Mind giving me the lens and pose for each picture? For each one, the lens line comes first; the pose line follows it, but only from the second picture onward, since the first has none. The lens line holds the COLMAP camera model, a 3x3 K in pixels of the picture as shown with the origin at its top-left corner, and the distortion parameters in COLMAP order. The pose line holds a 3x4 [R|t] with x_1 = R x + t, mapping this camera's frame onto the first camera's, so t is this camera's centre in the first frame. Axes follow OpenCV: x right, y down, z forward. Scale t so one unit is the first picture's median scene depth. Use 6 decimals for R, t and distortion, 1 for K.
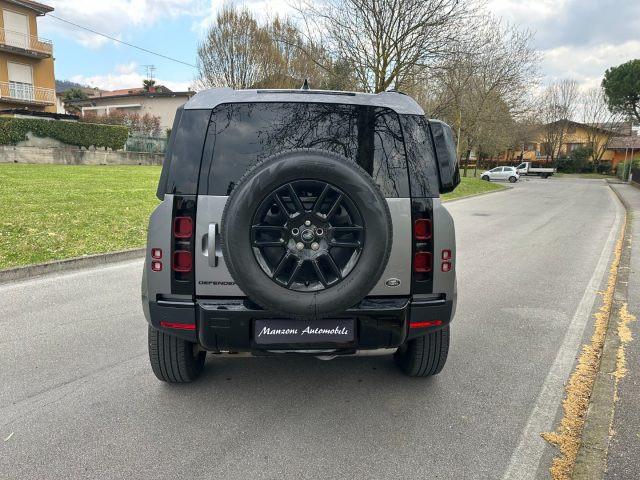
lens RADIAL K [[436.2, 0, 323.0], [0, 436.2, 242.3], [0, 0, 1]] dist [0.039243, -0.047560]
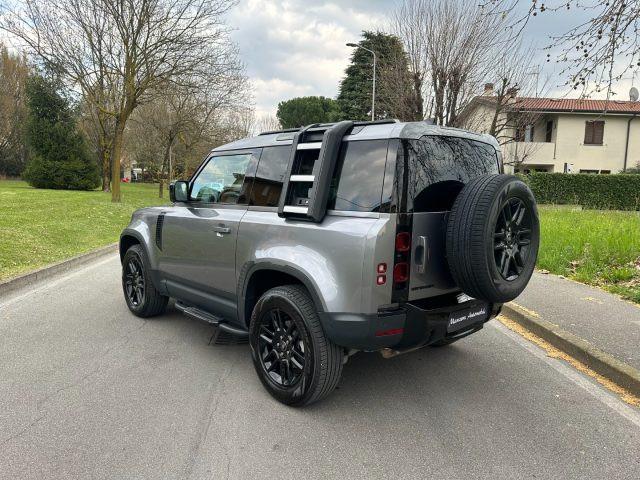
lens RADIAL K [[436.2, 0, 323.0], [0, 436.2, 242.3], [0, 0, 1]] dist [0.039243, -0.047560]
pose [[0.772067, -0.069623, 0.631716, -1.149106], [0.088843, 0.996045, 0.001195, -0.049588], [-0.629301, 0.055201, 0.775199, 0.256744]]
